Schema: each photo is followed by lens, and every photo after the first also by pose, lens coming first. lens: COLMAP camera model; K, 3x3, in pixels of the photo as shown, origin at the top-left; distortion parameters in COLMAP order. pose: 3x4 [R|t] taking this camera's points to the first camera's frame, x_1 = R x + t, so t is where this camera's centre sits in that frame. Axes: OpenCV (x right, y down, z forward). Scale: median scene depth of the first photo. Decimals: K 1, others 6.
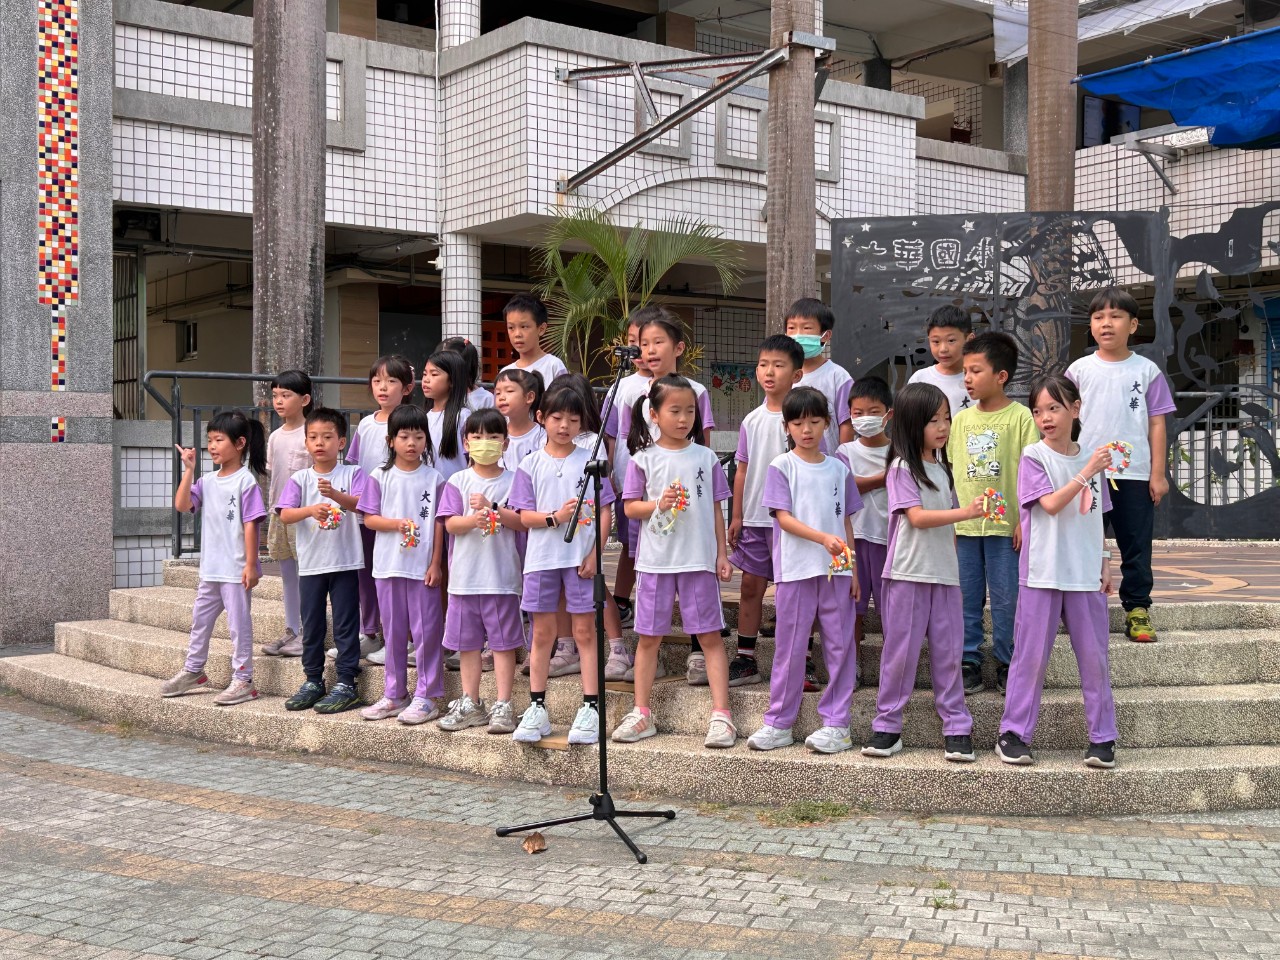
lens RADIAL K [[1534.4, 0, 654.3], [0, 1534.4, 461.8], [0, 0, 1]] dist [0.214431, -0.672608]
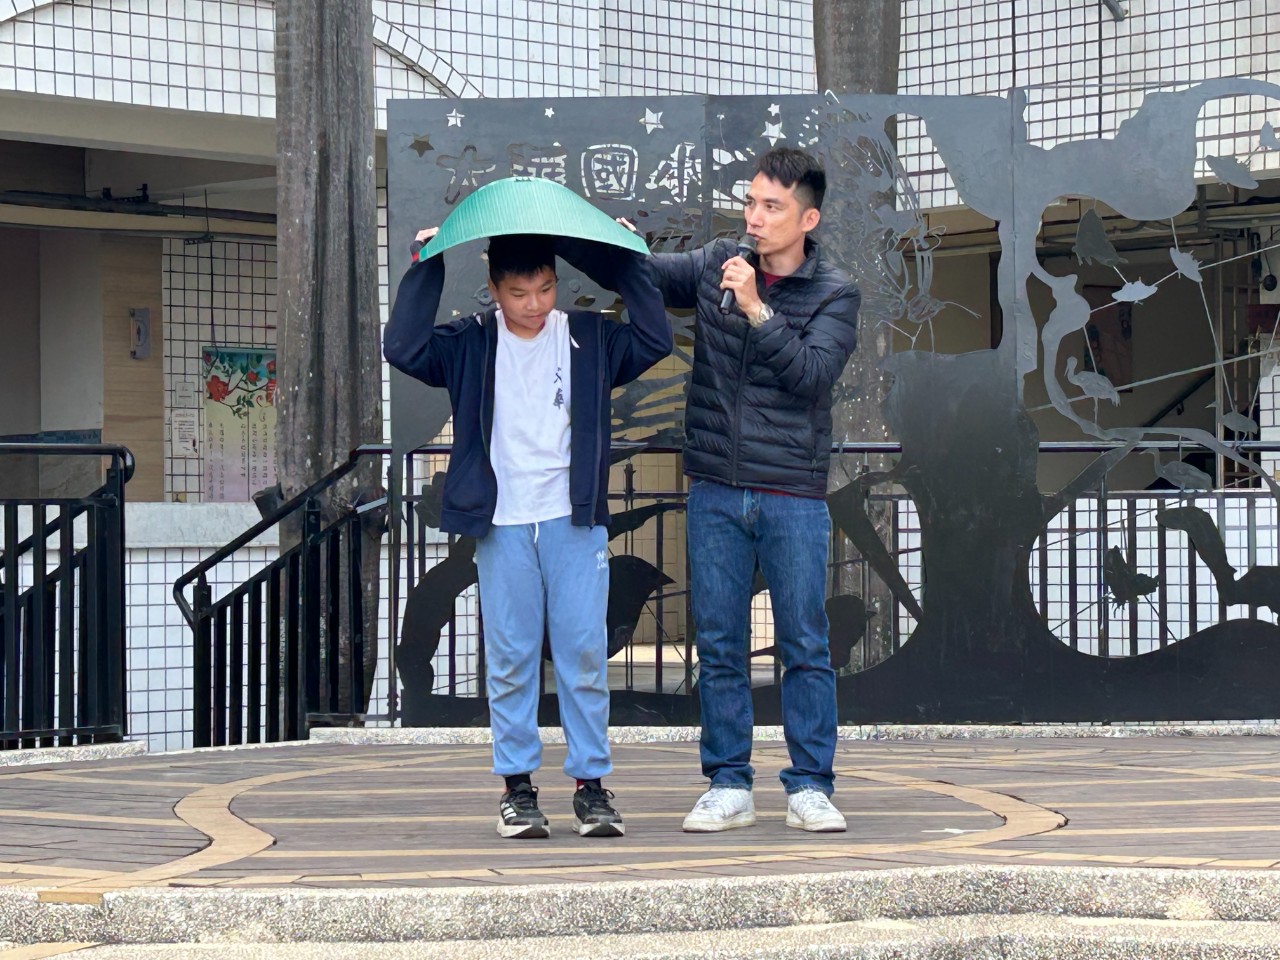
lens RADIAL K [[3427.2, 0, 638.0], [0, 3427.2, 483.2], [0, 0, 1]] dist [0.204824, -0.492783]
pose [[0.990195, -0.007777, 0.139476, 0.030365], [0.009240, 0.999909, -0.009850, -0.016218], [-0.139386, 0.011043, 0.990176, -0.095496]]
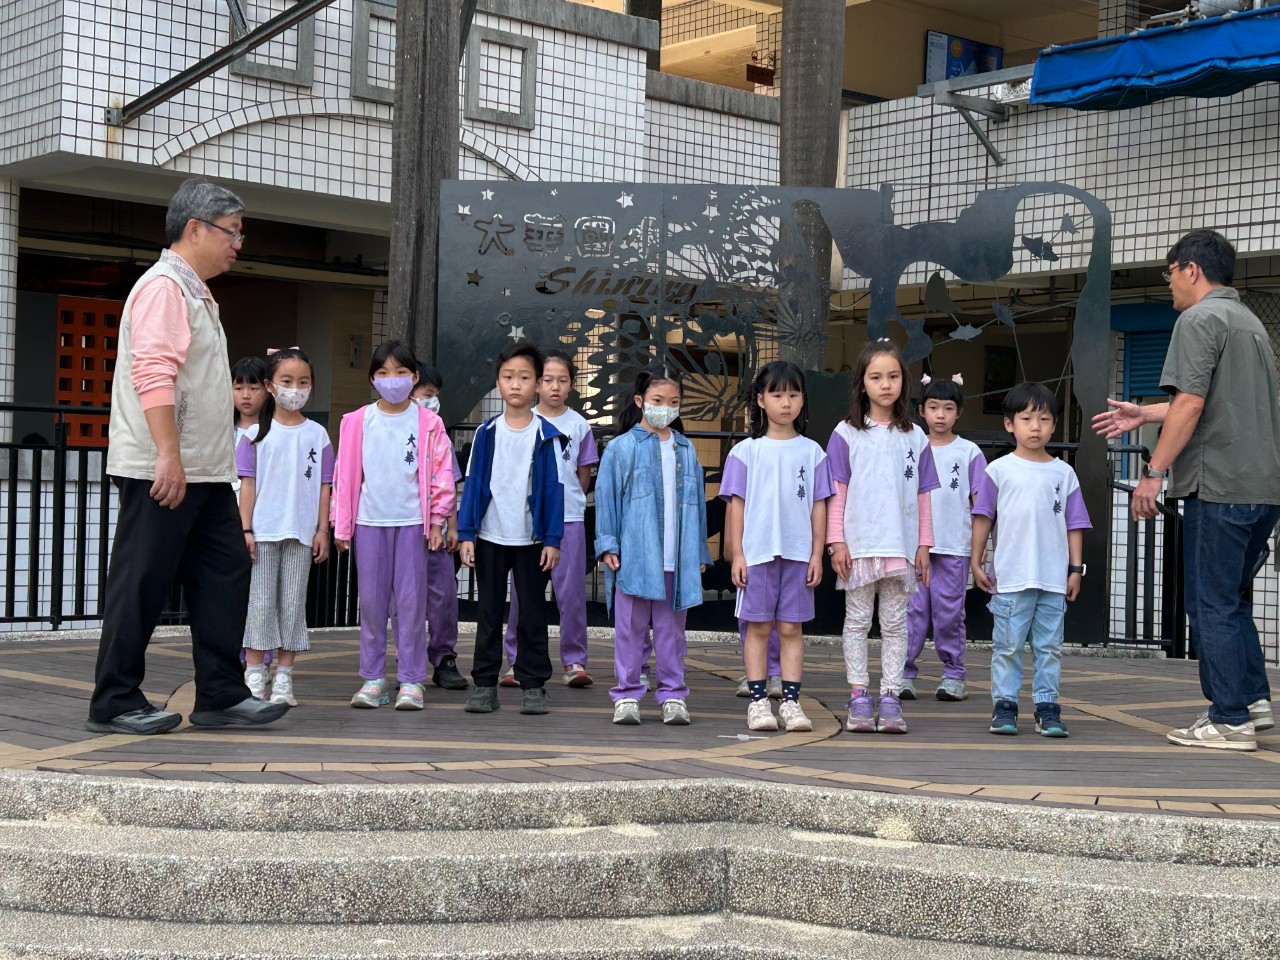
lens RADIAL K [[1961.6, 0, 615.2], [0, 1961.6, 483.3], [0, 0, 1]] dist [0.190348, -0.605627]
pose [[0.997305, 0.029530, 0.067167, 0.109312], [-0.029721, 0.999556, 0.001856, -0.016336], [-0.067083, -0.003847, 0.997740, 0.063618]]
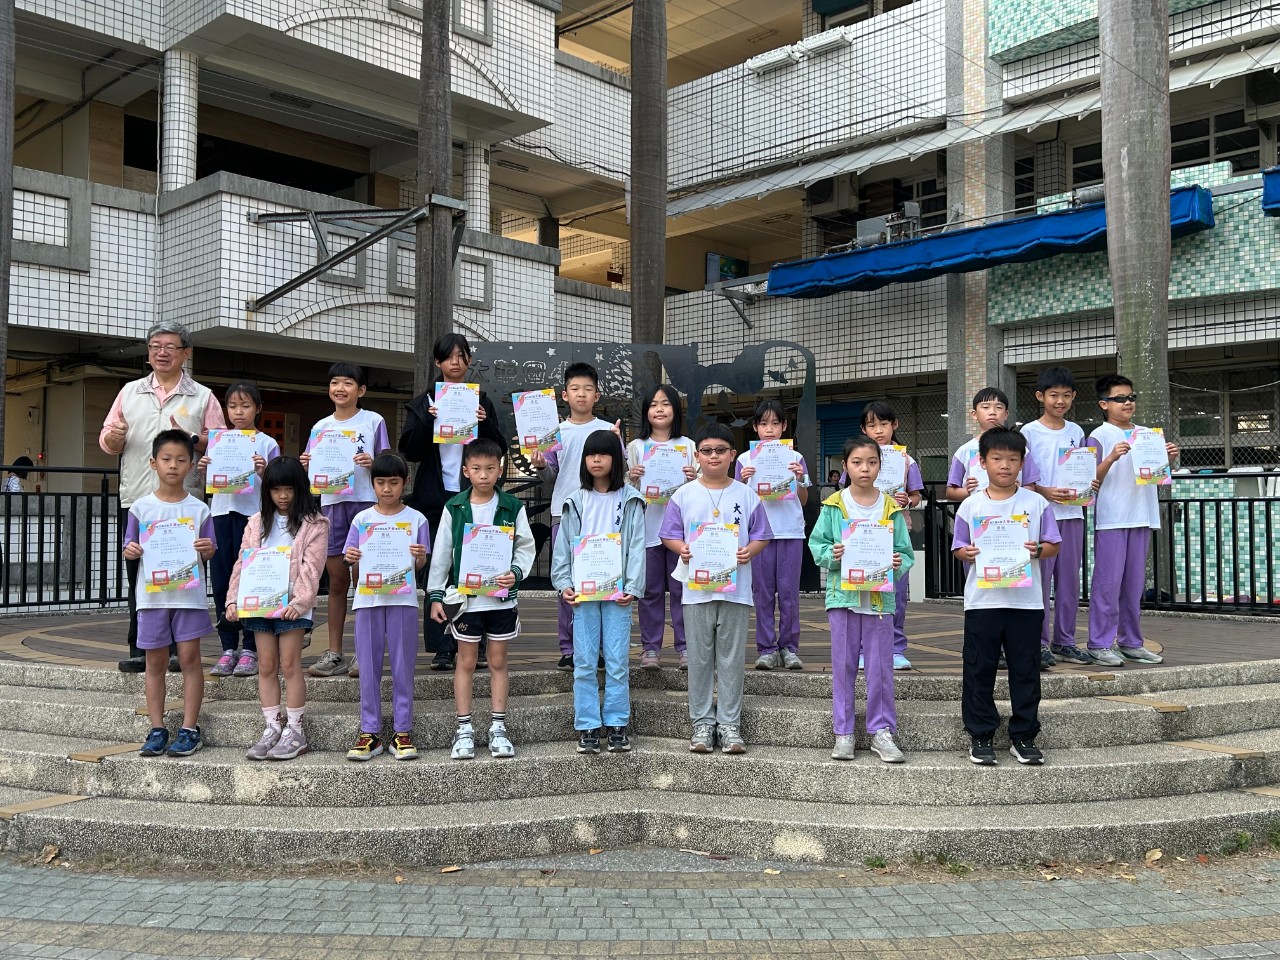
lens RADIAL K [[1148.7, 0, 628.2], [0, 1148.7, 482.9], [0, 0, 1]] dist [0.105051, -0.214274]
pose [[0.988042, 0.011105, 0.153783, 0.093481], [-0.007663, 0.999707, -0.022962, -0.015729], [-0.153993, 0.021509, 0.987838, 0.031497]]
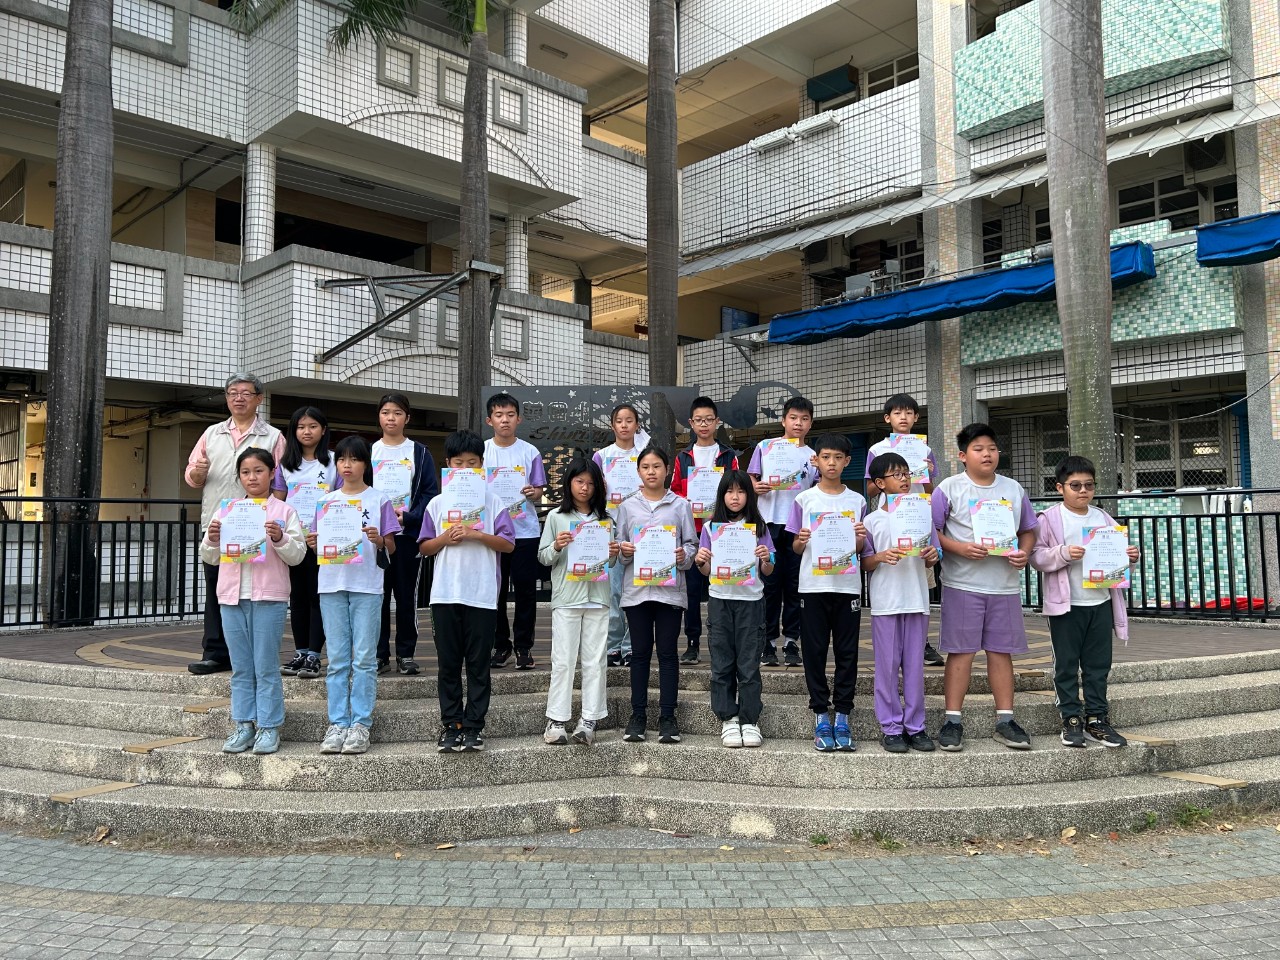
lens RADIAL K [[1003.2, 0, 640.4], [0, 1003.2, 473.8], [0, 0, 1]] dist [0.101850, -0.203511]
pose [[0.991959, 0.004654, 0.126474, 0.114160], [0.002540, 0.998391, -0.056654, -0.015132], [-0.126534, 0.056519, 0.990351, 0.027116]]
